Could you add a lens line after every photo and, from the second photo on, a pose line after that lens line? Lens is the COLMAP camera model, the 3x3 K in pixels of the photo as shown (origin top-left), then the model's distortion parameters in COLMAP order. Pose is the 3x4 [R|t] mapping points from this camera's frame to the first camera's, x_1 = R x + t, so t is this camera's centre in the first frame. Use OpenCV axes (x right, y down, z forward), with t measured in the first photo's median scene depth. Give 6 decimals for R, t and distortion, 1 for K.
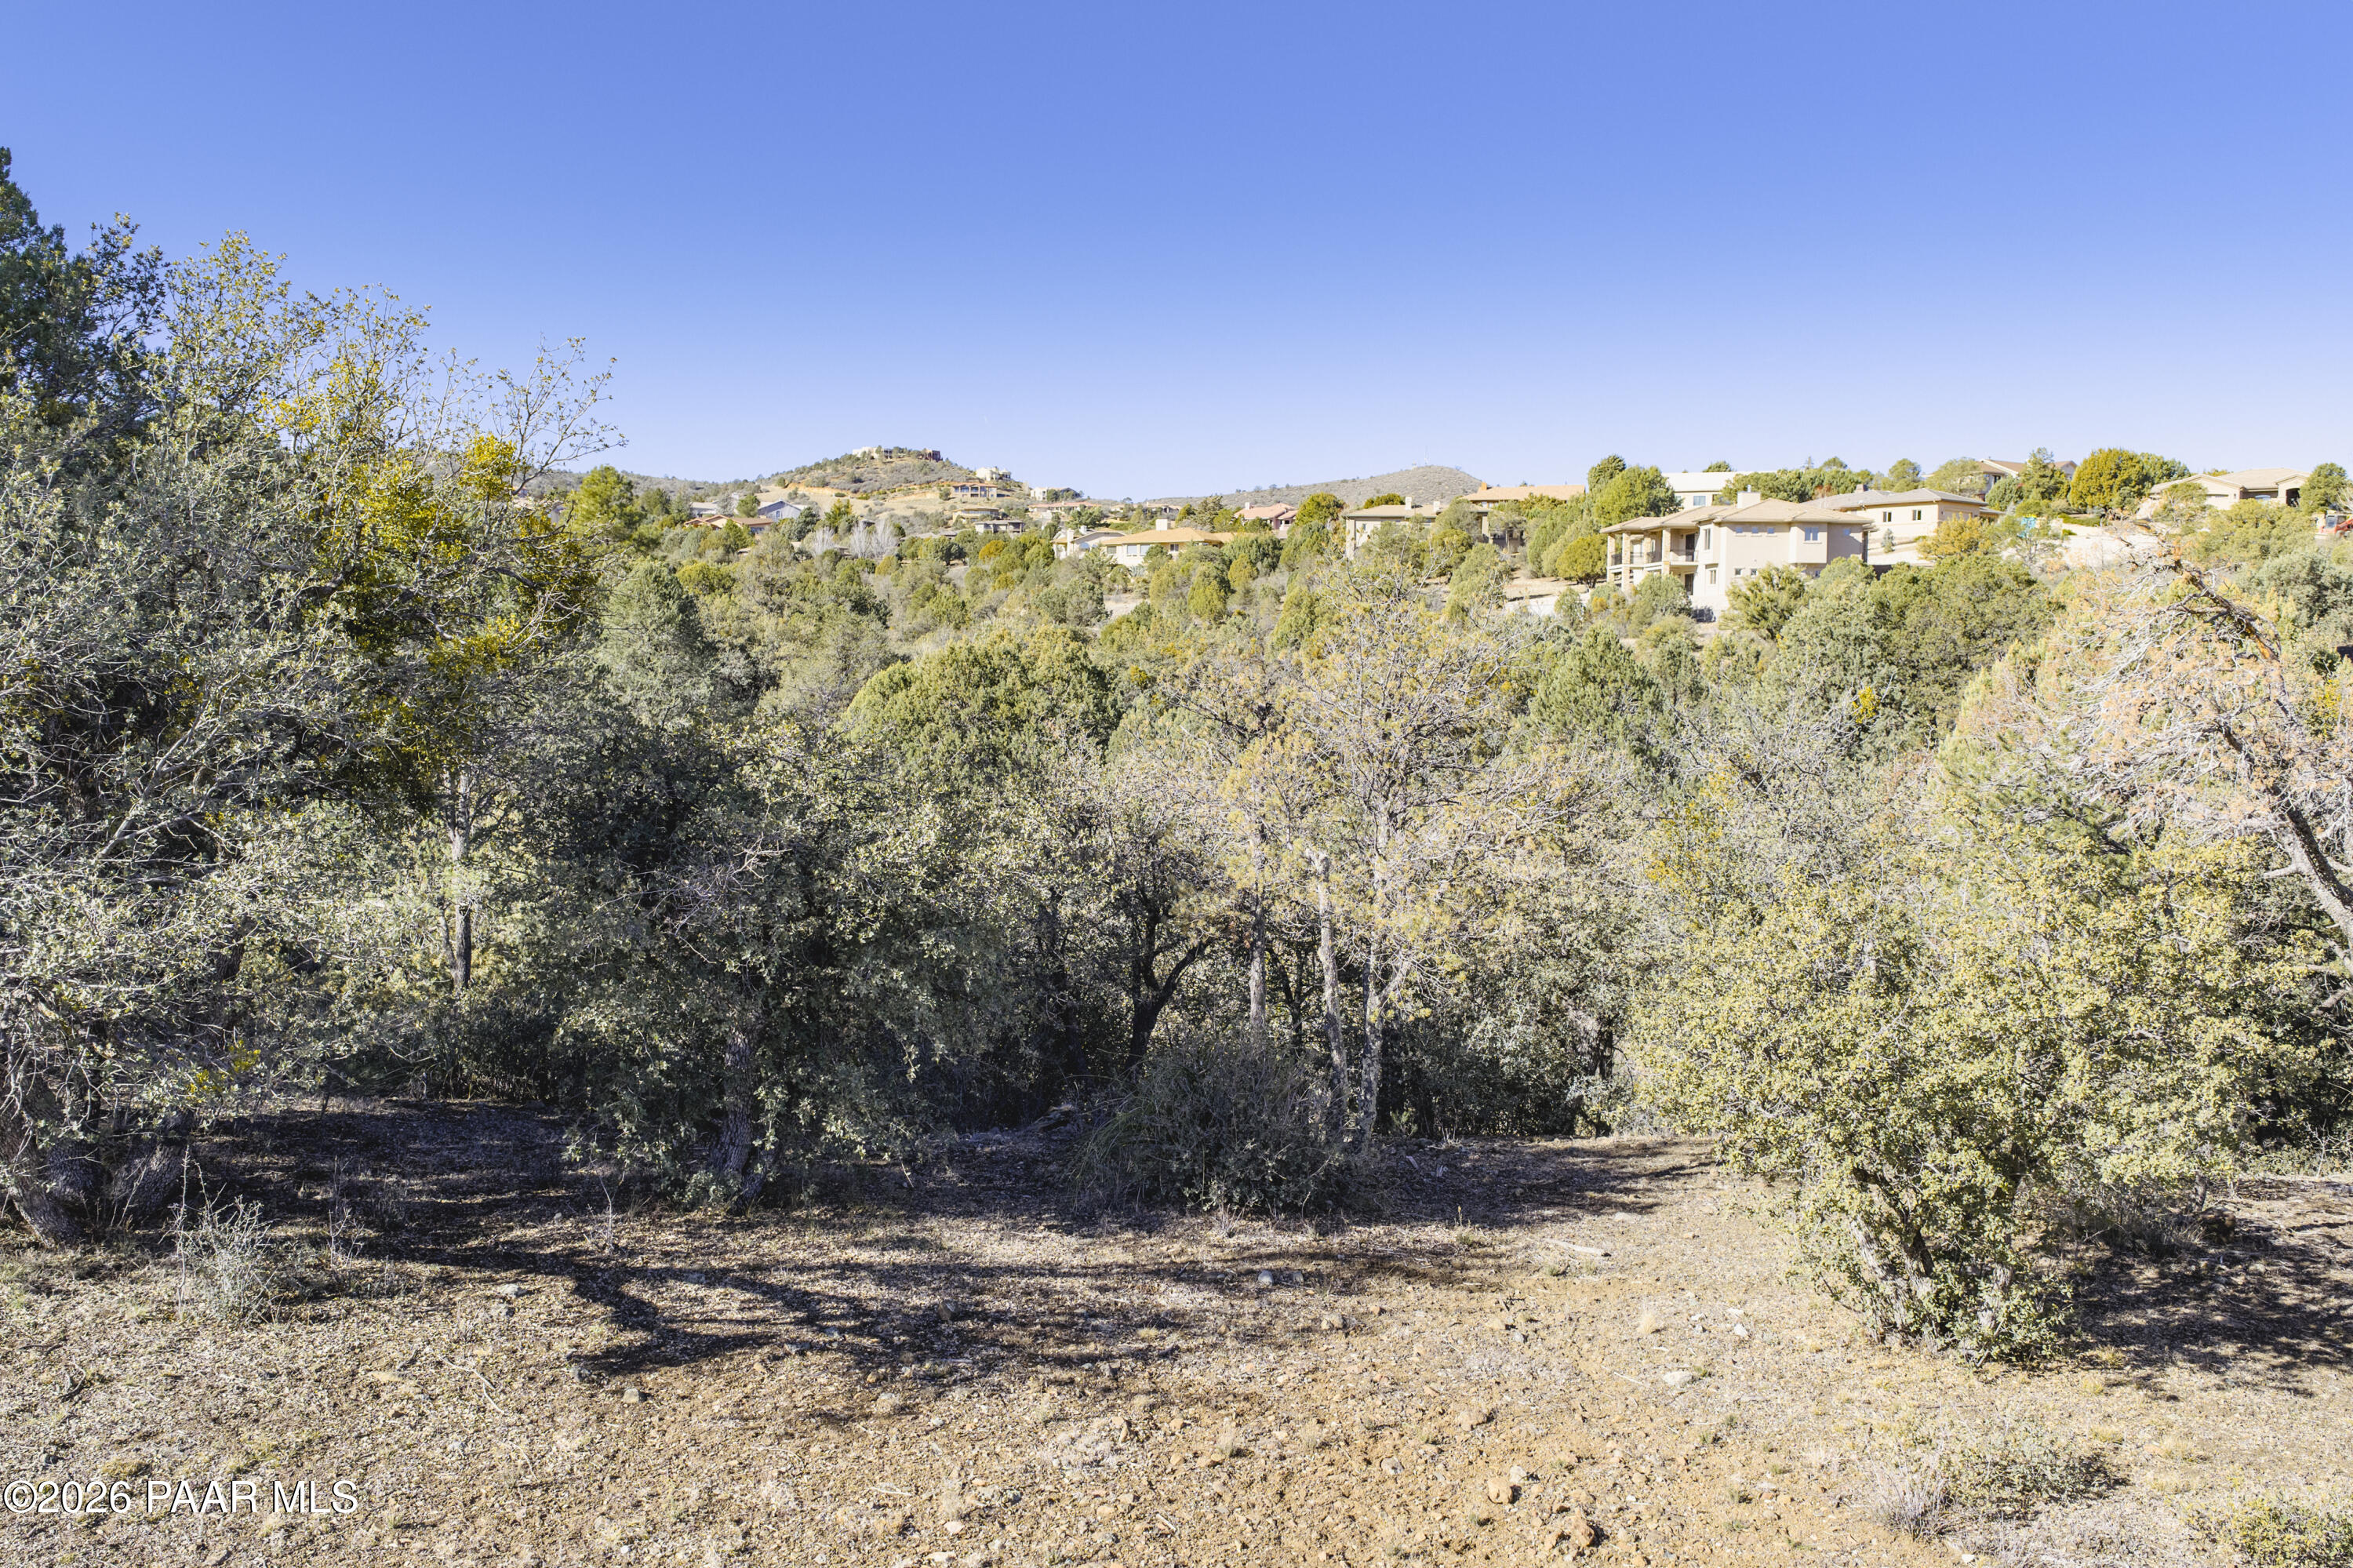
lens RADIAL K [[1943.4, 0, 1181.1], [0, 1943.4, 786.2], [0, 0, 1]] dist [0.025088, -0.044468]
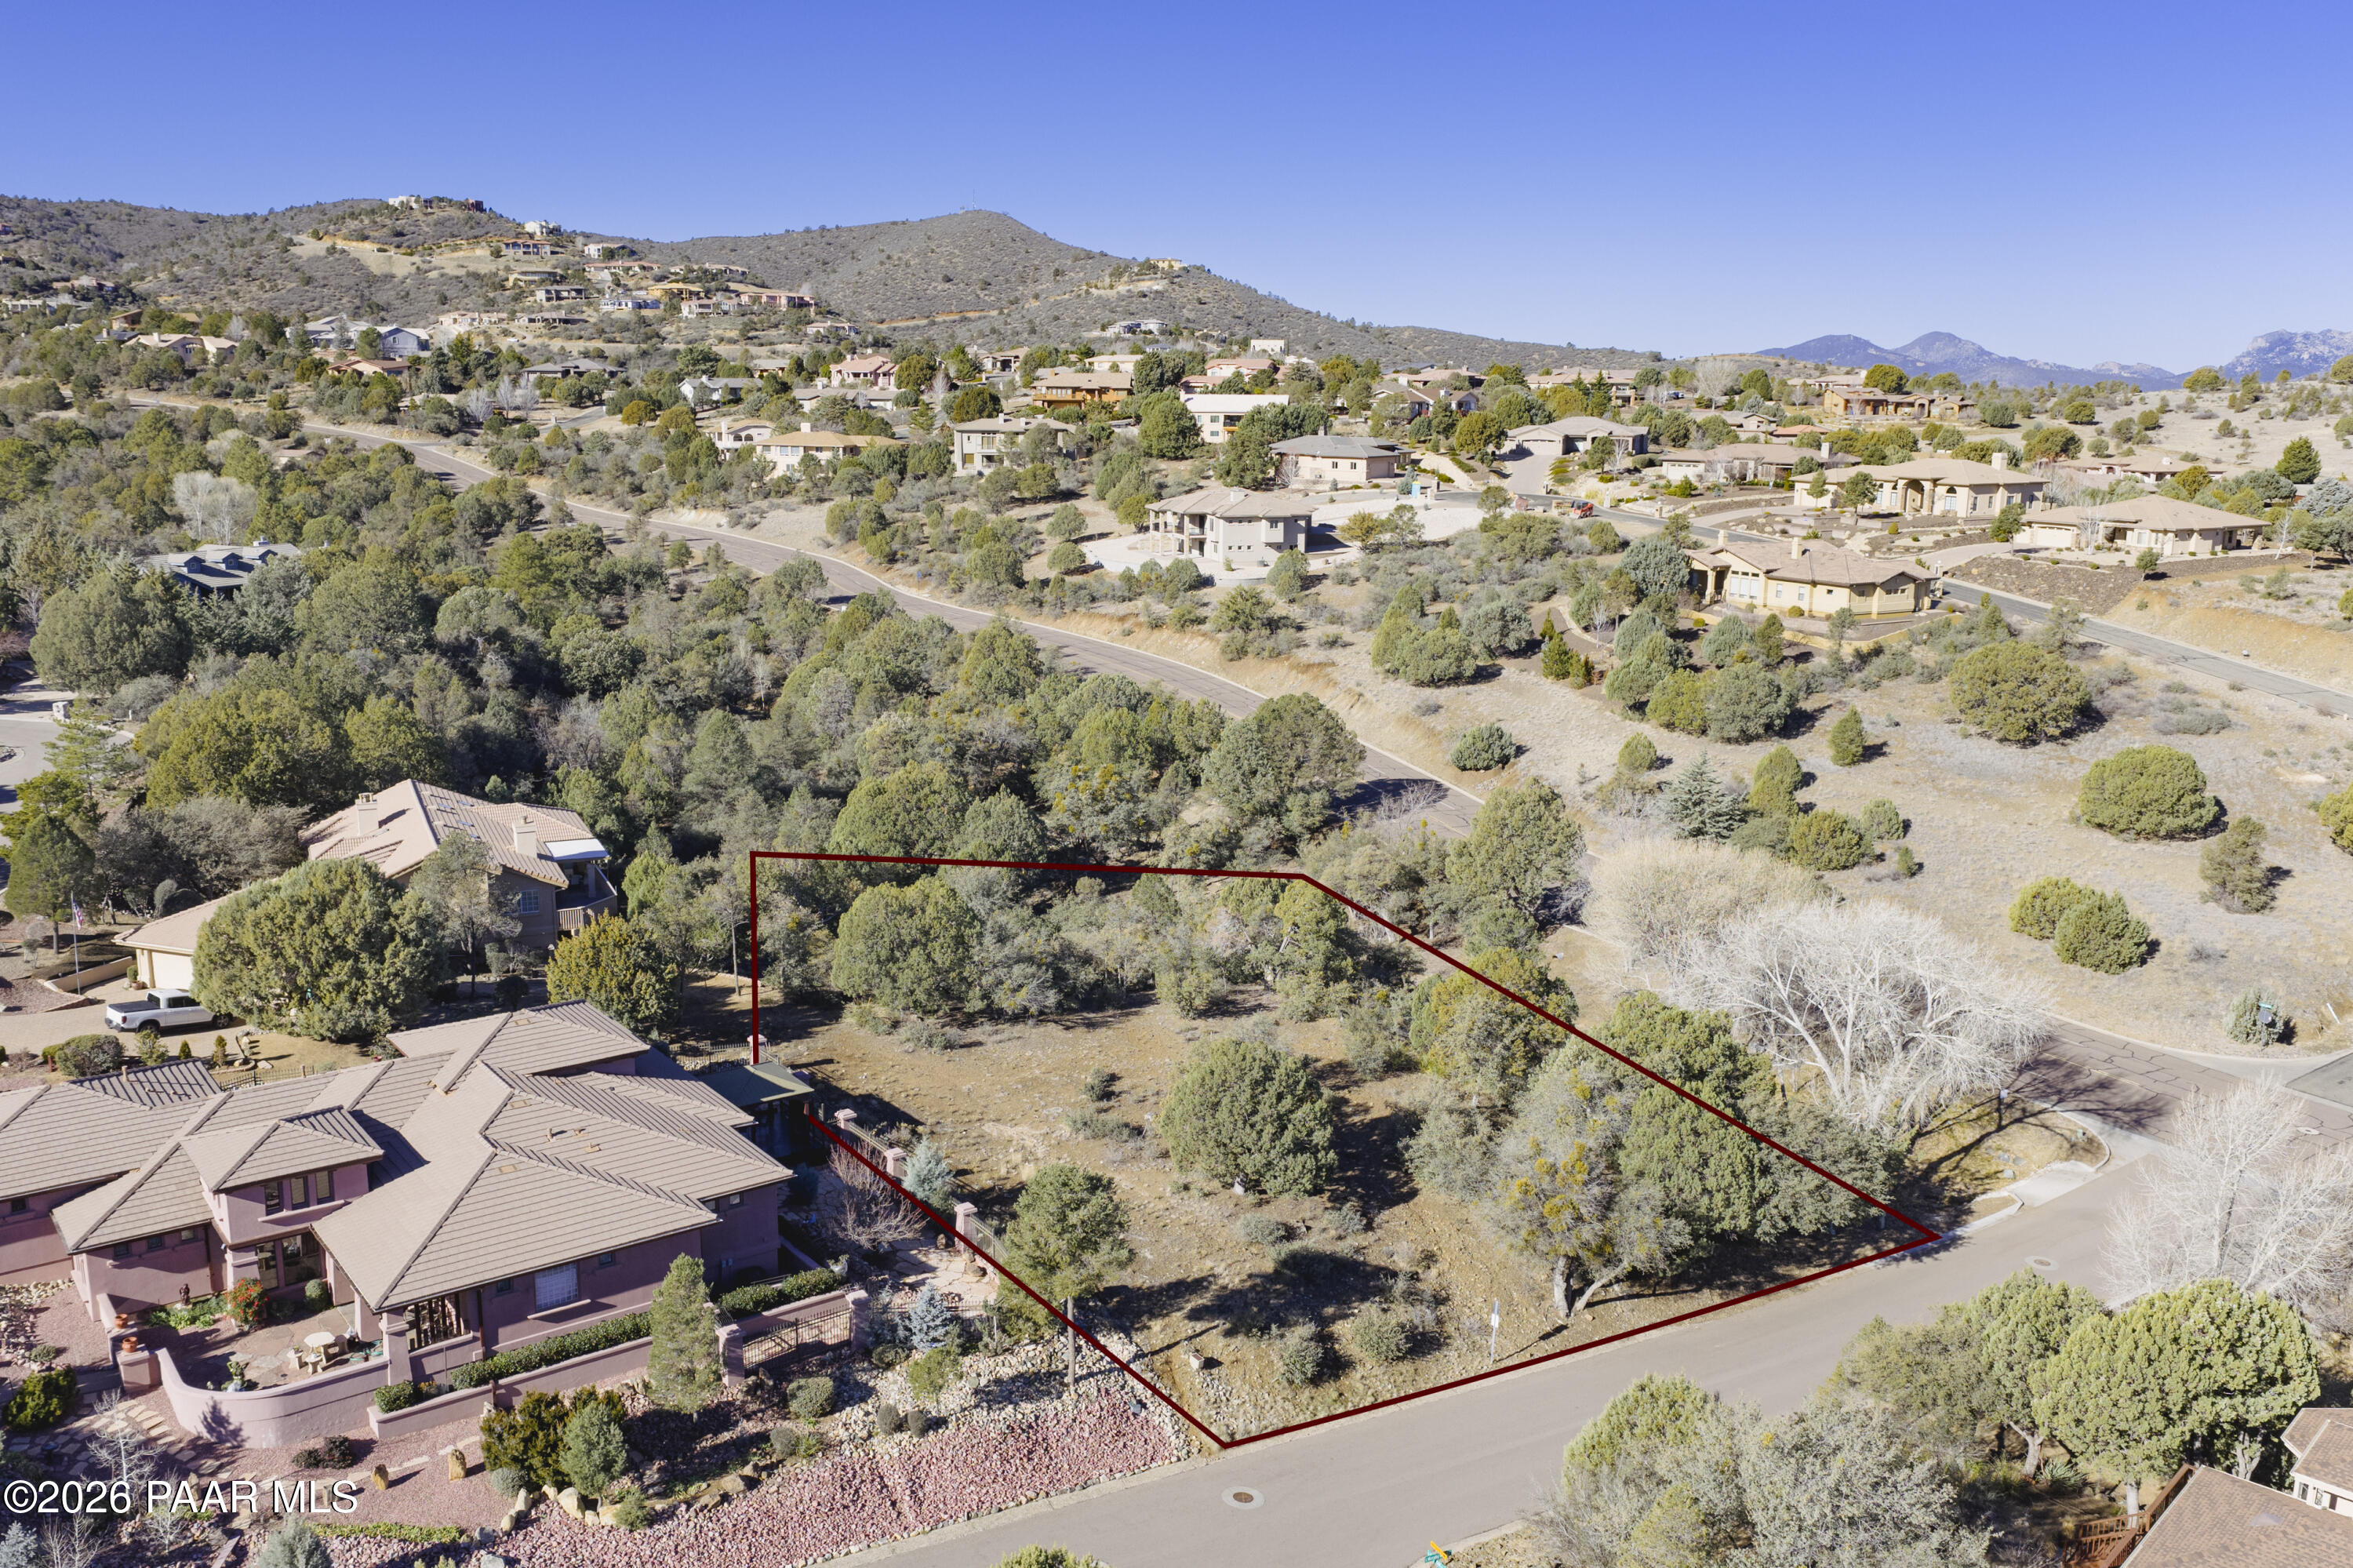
lens RADIAL K [[1943.4, 0, 1181.1], [0, 1943.4, 786.2], [0, 0, 1]] dist [0.025088, -0.044468]
pose [[0.973496, -0.049951, 0.223184, -0.433316], [0.016769, 0.988820, 0.148167, -0.568787], [-0.228090, -0.140497, 0.963450, -2.025520]]
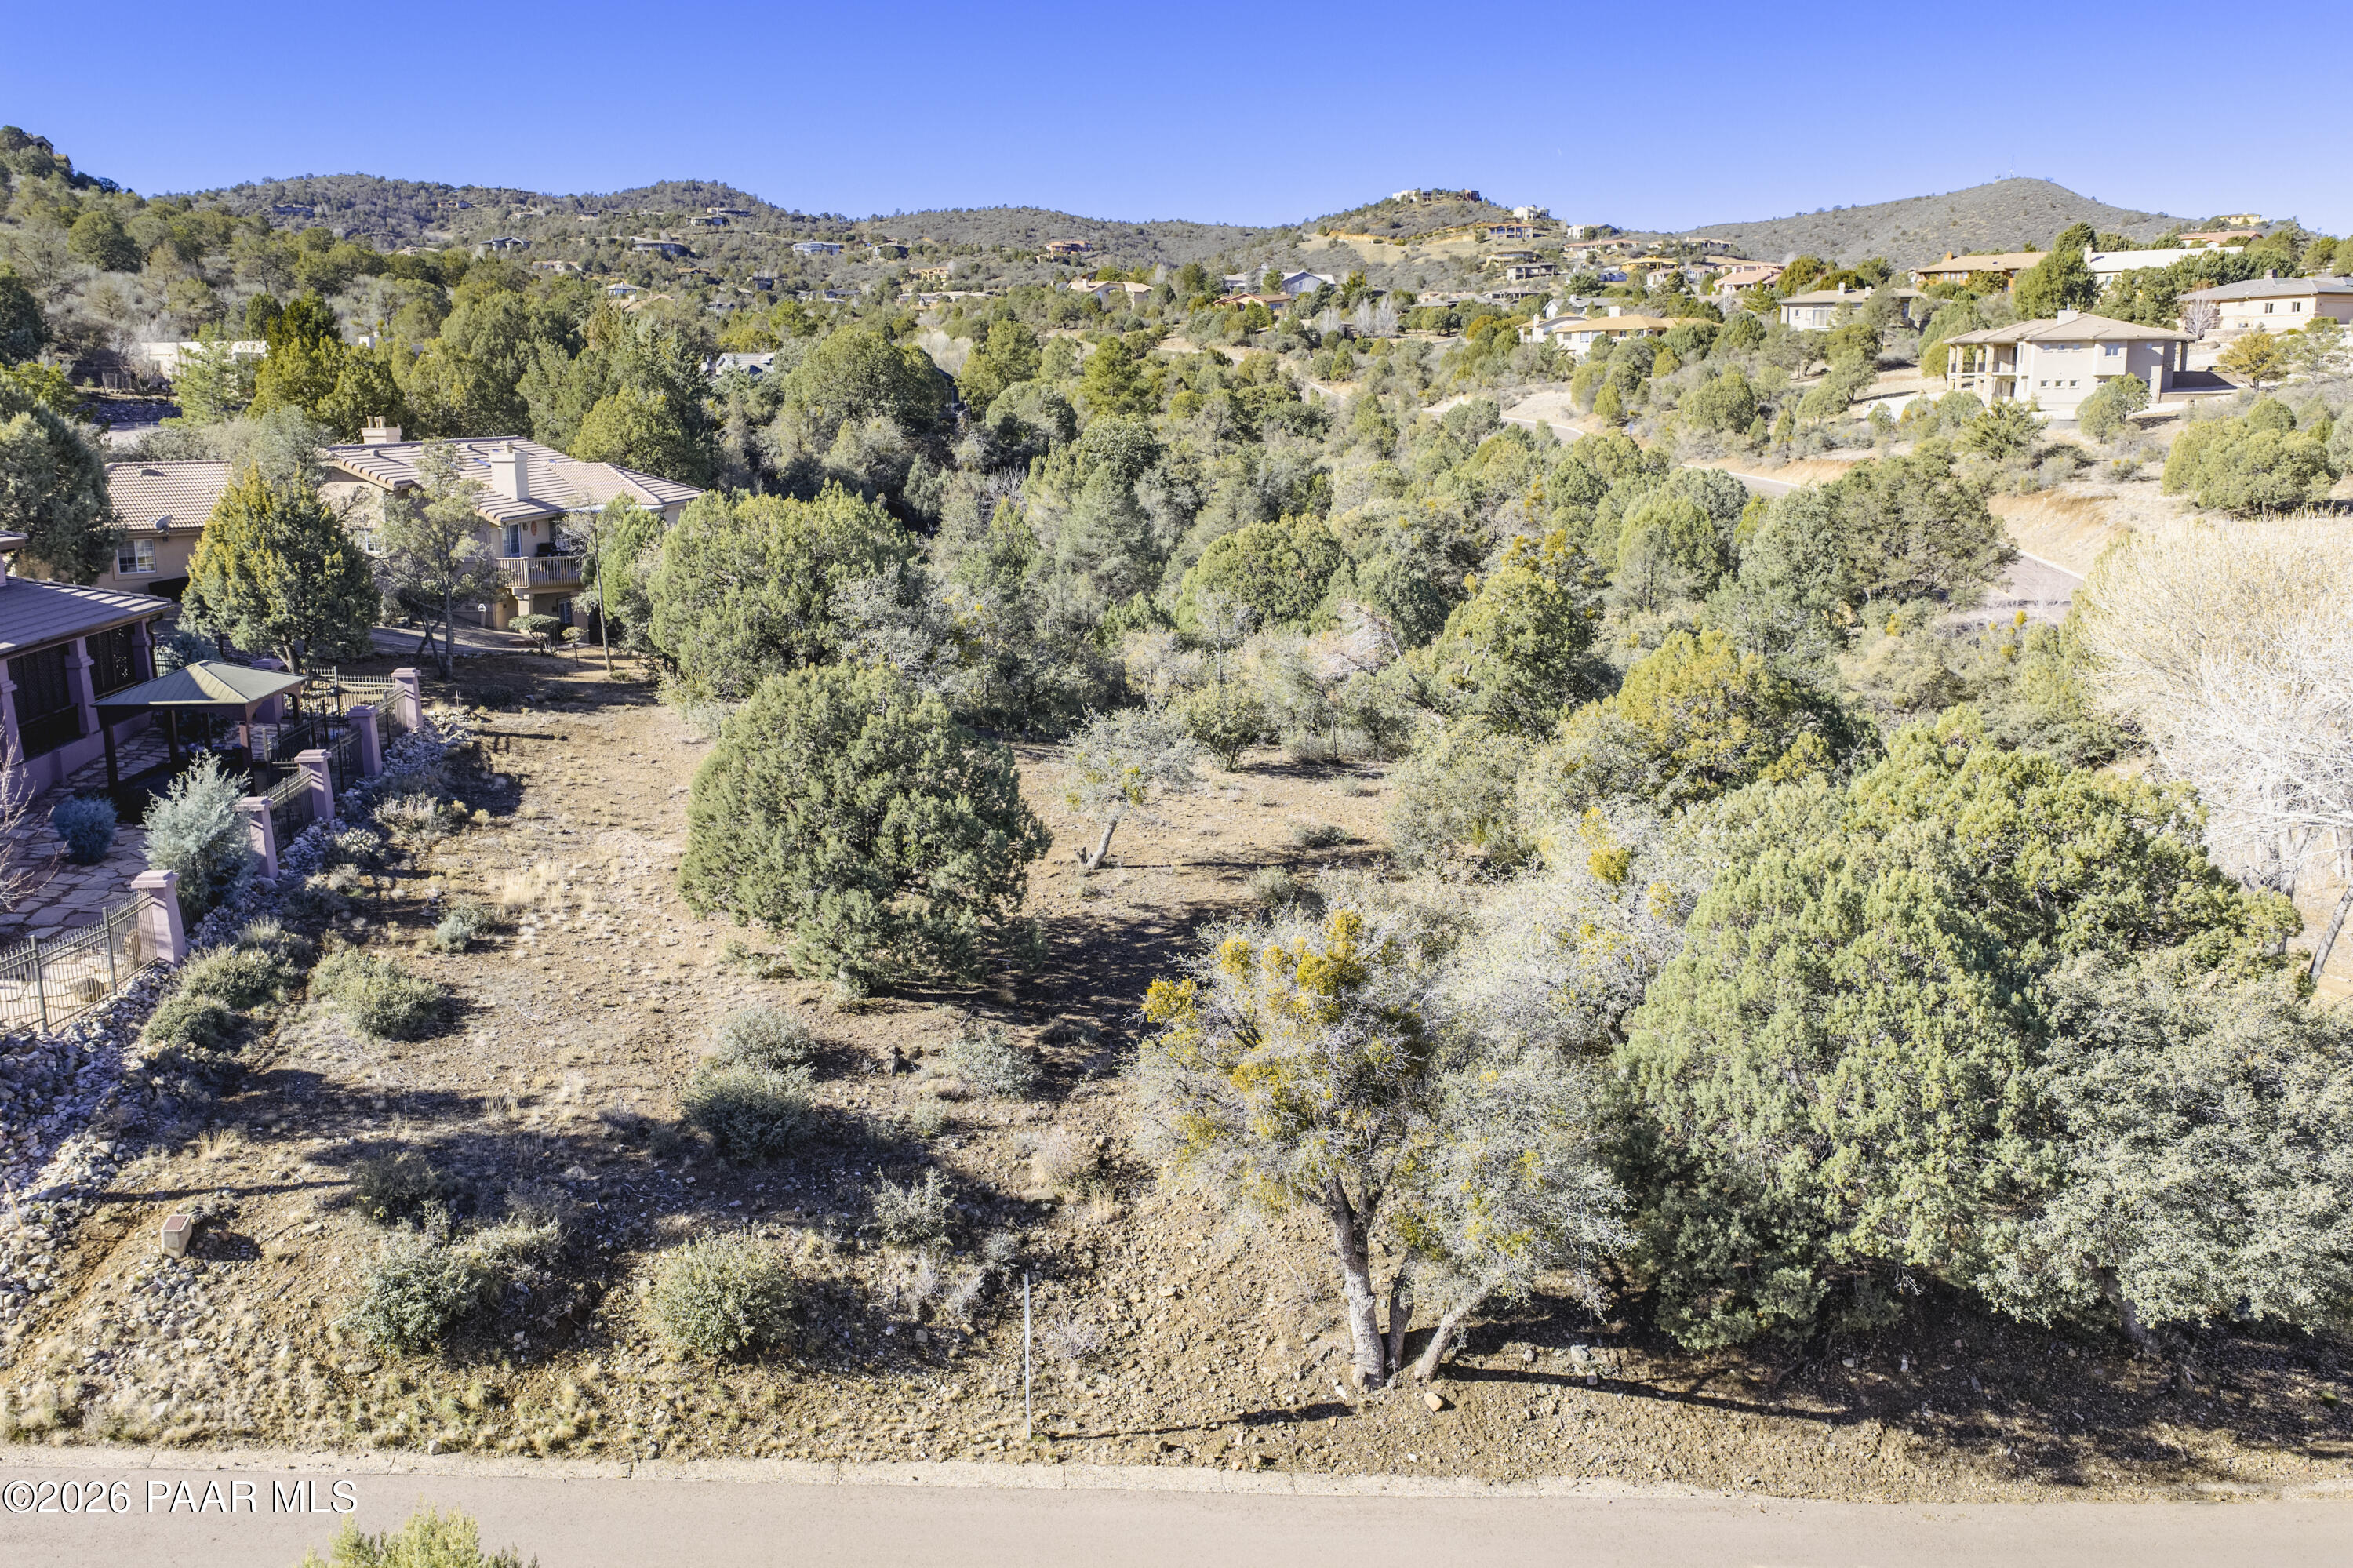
lens RADIAL K [[1943.4, 0, 1181.1], [0, 1943.4, 786.2], [0, 0, 1]] dist [0.025088, -0.044468]
pose [[0.961001, 0.039403, -0.273725, 0.439327], [-0.002177, 0.990844, 0.134991, -0.101965], [0.276537, -0.129131, 0.952288, -1.063942]]
